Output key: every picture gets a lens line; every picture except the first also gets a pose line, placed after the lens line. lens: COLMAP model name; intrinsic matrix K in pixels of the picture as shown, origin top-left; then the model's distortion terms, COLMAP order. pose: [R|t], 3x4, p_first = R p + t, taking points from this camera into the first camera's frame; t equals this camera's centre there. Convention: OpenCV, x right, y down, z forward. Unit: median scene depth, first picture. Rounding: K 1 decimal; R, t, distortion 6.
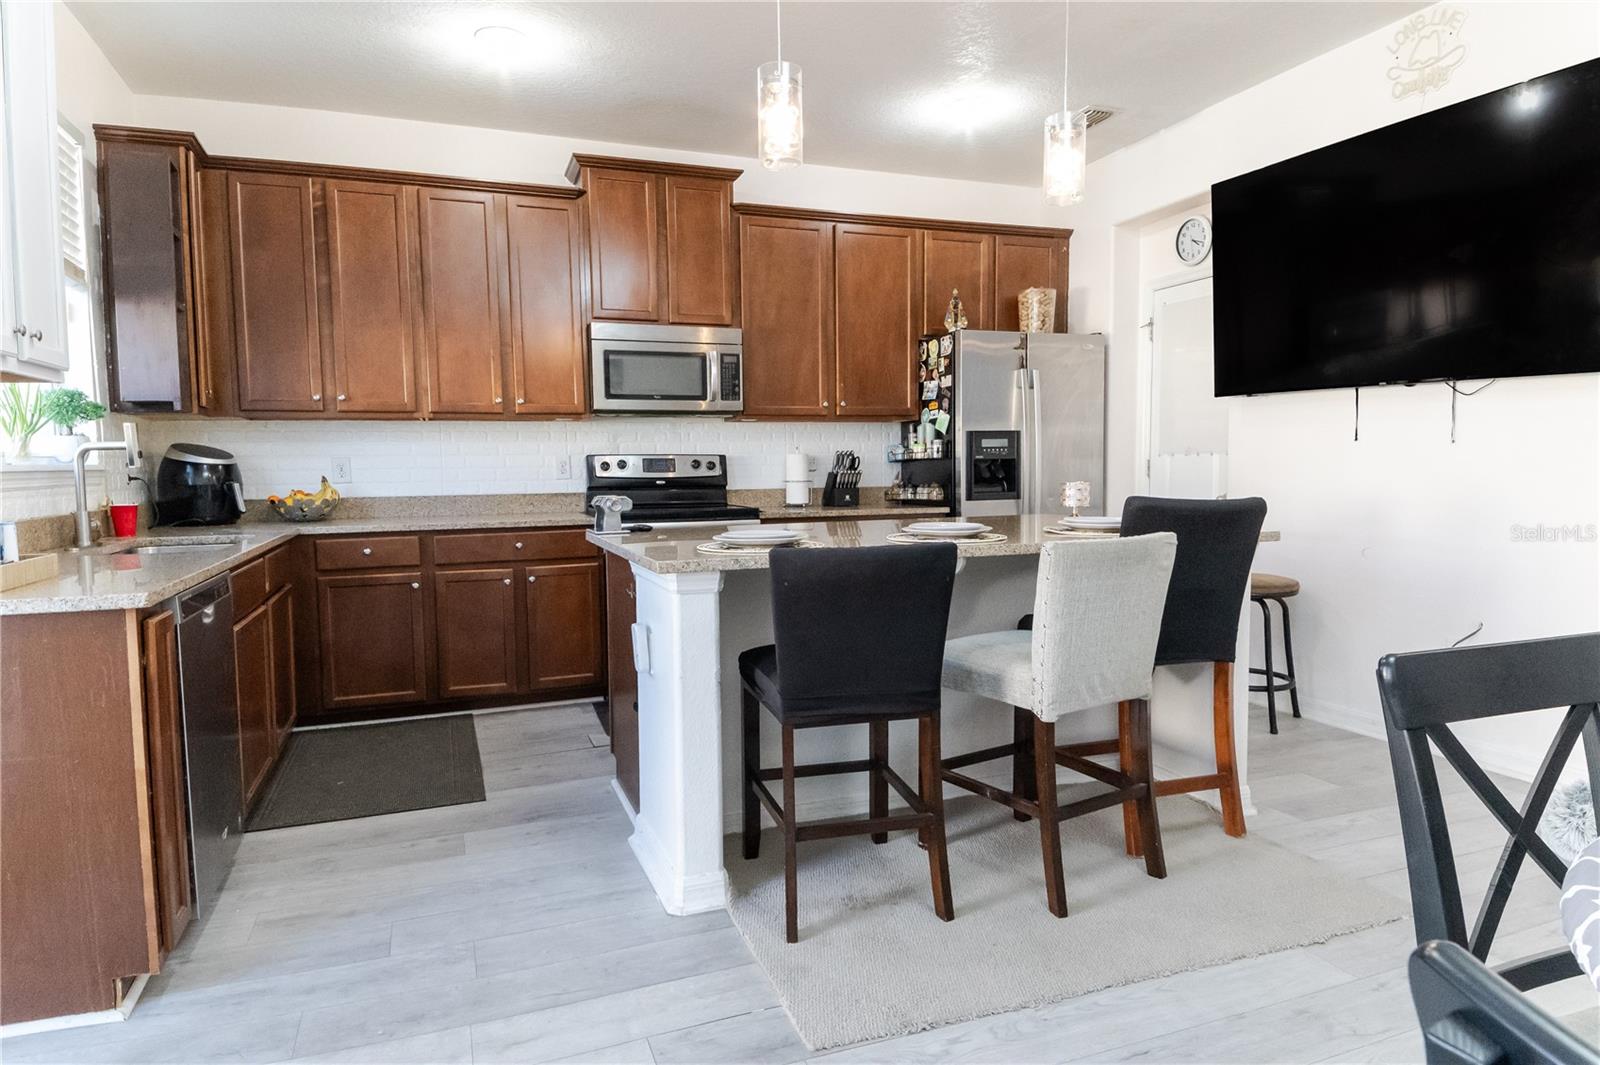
lens RADIAL K [[964.2, 0, 800.0], [0, 964.2, 532.5], [0, 0, 1]] dist [0.058967, -0.087500]
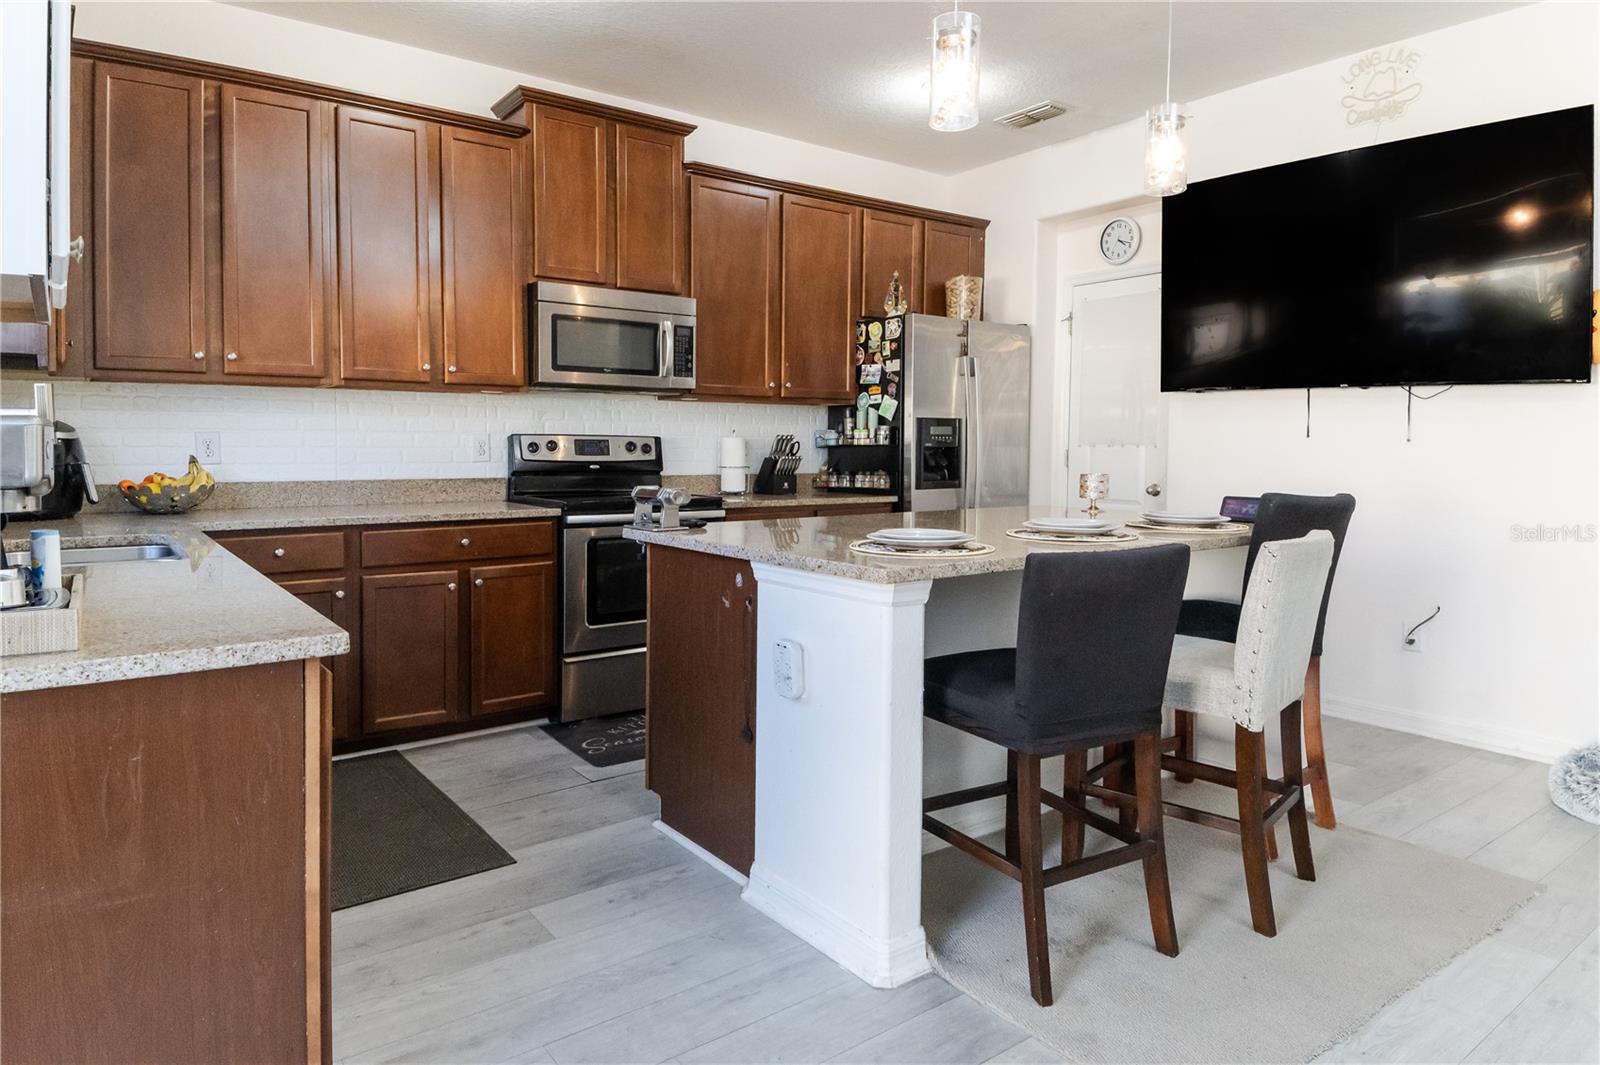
lens RADIAL K [[987.2, 0, 804.3], [0, 987.2, 483.0], [0, 0, 1]] dist [0.063681, -0.106680]
pose [[0.959576, 0.007177, 0.281359, -0.218166], [0.001719, 0.999507, -0.031360, -0.008883], [-0.281445, 0.030576, 0.959090, 0.085522]]
